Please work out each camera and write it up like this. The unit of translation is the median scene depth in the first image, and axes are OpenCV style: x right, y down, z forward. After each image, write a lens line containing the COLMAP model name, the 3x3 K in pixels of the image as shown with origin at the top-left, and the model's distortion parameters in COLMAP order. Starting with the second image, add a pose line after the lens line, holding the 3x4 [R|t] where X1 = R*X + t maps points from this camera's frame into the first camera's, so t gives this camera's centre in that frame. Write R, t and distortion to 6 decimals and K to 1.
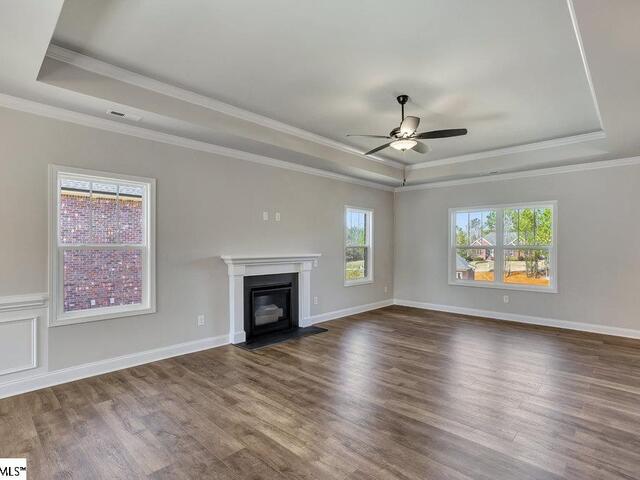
lens RADIAL K [[338.2, 0, 320.0], [0, 338.2, 240.0], [0, 0, 1]] dist [0.001171, 0.000495]
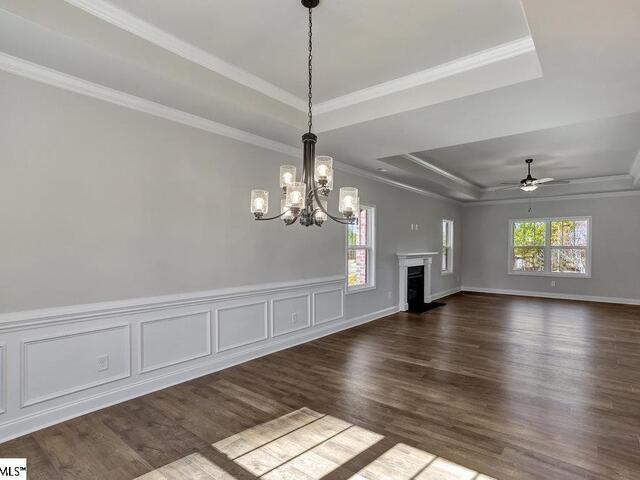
lens RADIAL K [[334.1, 0, 311.5], [0, 334.1, 266.8], [0, 0, 1]] dist [-0.025527, 0.000732]
pose [[0.997904, -0.006143, 0.064425, -0.680428], [0.001047, 0.996887, 0.078835, -0.011656], [-0.064709, -0.078602, 0.994804, -0.414966]]
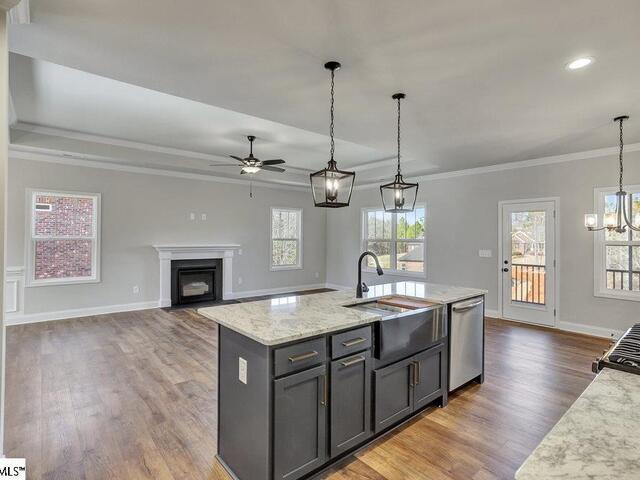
lens RADIAL K [[337.5, 0, 327.3], [0, 337.5, 234.3], [0, 0, 1]] dist [-0.000410, 0.000966]
pose [[0.995351, 0.004656, -0.096200, 0.505115], [-0.004347, 0.999985, 0.003429, -0.005797], [0.096215, -0.002995, 0.995356, -0.297833]]
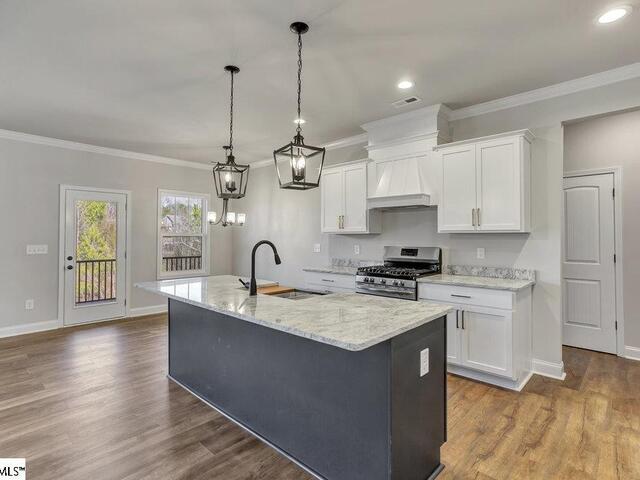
lens RADIAL K [[329.3, 0, 320.0], [0, 329.3, 240.0], [0, 0, 1]] dist [-0.034327, 0.020446]
pose [[-0.013001, -0.013366, 0.999826, 0.078320], [-0.014632, 0.999806, 0.013176, 0.012665], [-0.999808, -0.014458, -0.013194, 0.186133]]
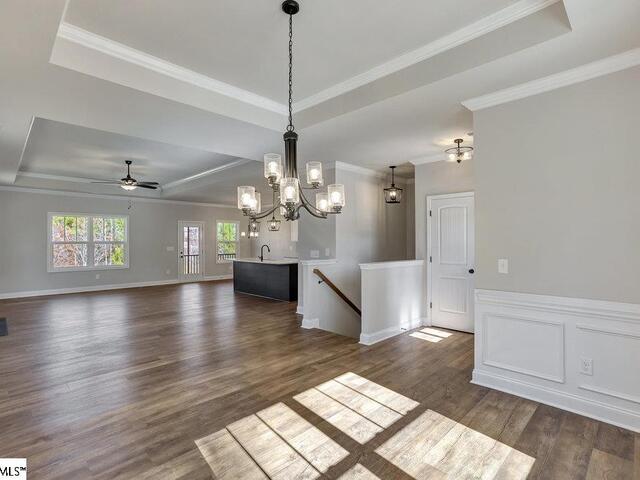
lens RADIAL K [[327.8, 0, 320.4], [0, 327.8, 260.3], [0, 0, 1]] dist [-0.028444, 0.000365]
pose [[0.032777, -0.061716, 0.997555, -1.051021], [-0.015425, 0.997942, 0.062247, -0.007094], [-0.999344, -0.017428, 0.031758, -0.076018]]
